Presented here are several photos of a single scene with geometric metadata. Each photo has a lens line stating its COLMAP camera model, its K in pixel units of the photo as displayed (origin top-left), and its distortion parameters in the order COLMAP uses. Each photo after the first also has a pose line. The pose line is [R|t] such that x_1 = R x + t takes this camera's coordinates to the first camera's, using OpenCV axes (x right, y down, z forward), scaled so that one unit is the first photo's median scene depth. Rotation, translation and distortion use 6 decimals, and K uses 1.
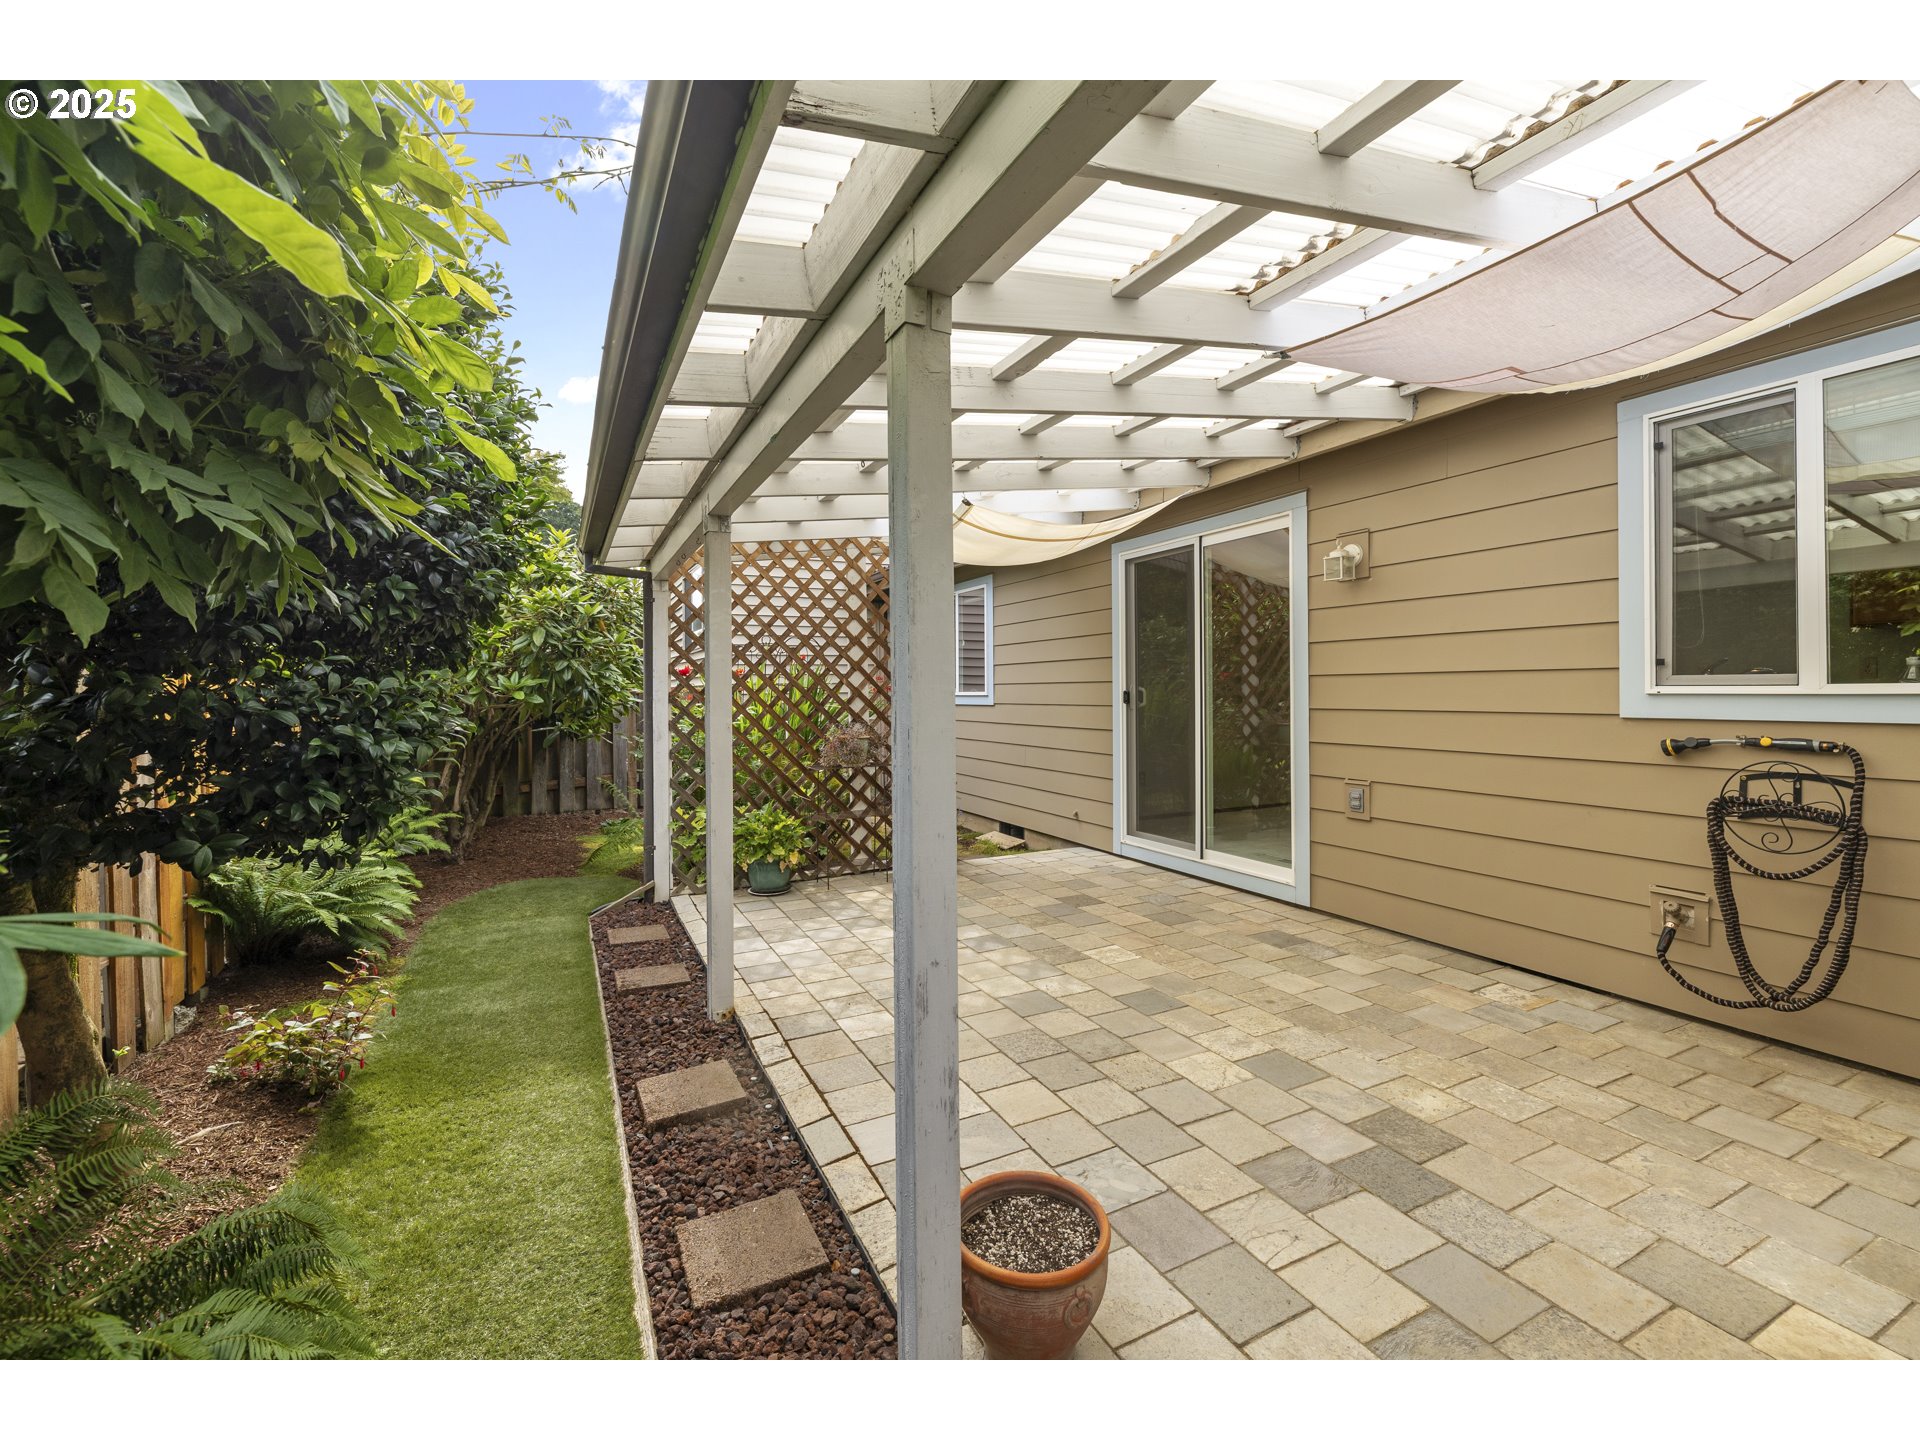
lens RADIAL K [[813.2, 0, 953.5], [0, 813.2, 708.7], [0, 0, 1]] dist [0.000678, -0.000013]
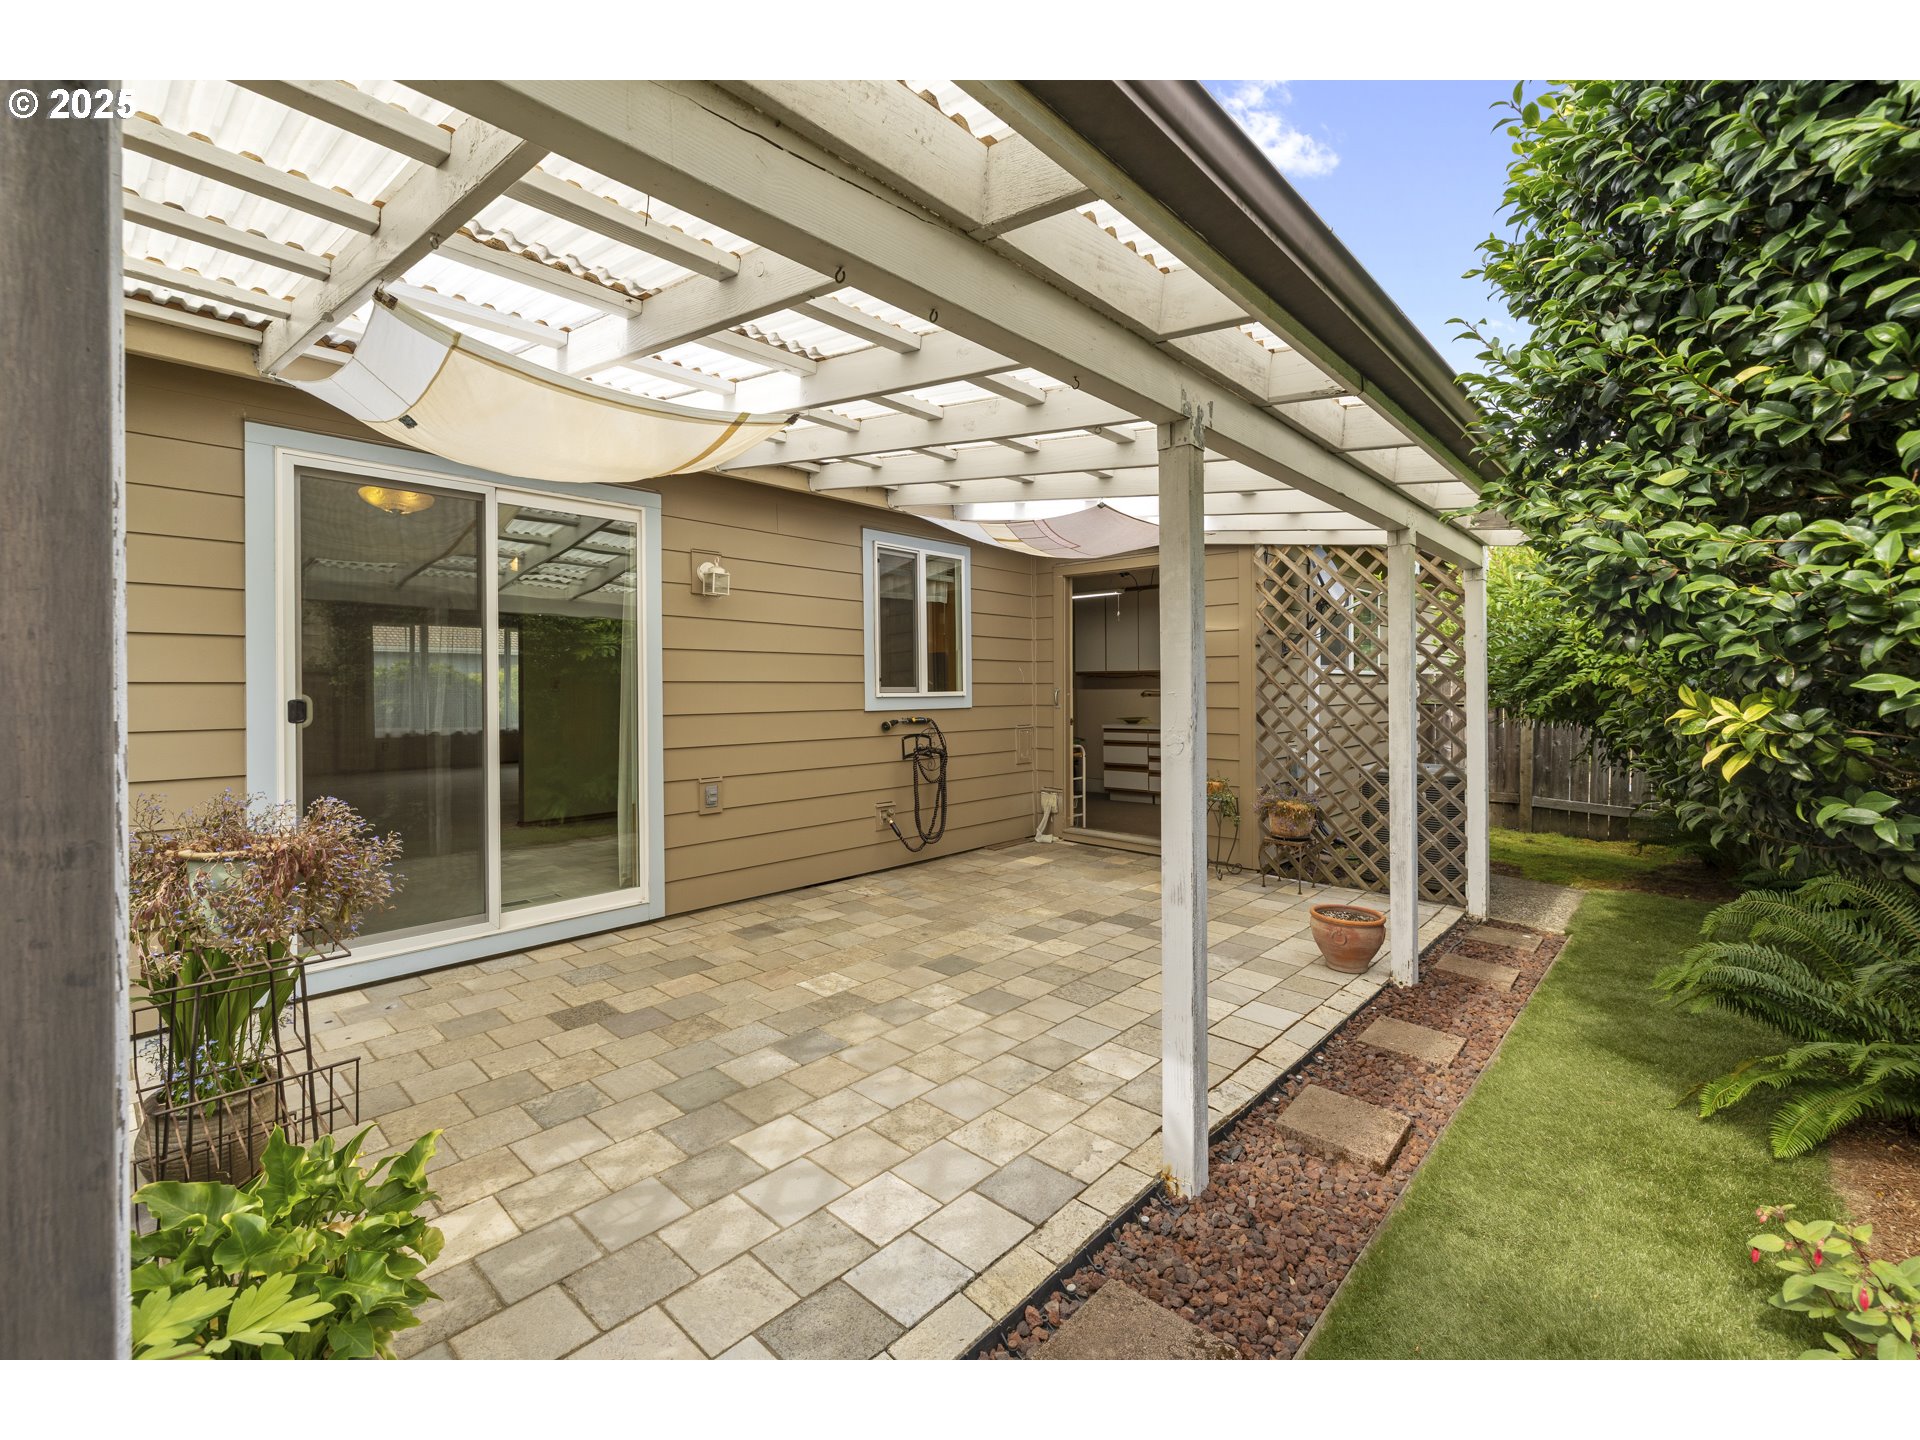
lens RADIAL K [[813.2, 0, 953.5], [0, 813.2, 708.7], [0, 0, 1]] dist [0.000678, -0.000013]
pose [[-0.349140, -0.009278, 0.937025, -0.743356], [0.030862, 0.999295, 0.021394, -0.021483], [-0.936562, 0.036388, -0.348607, 1.243655]]
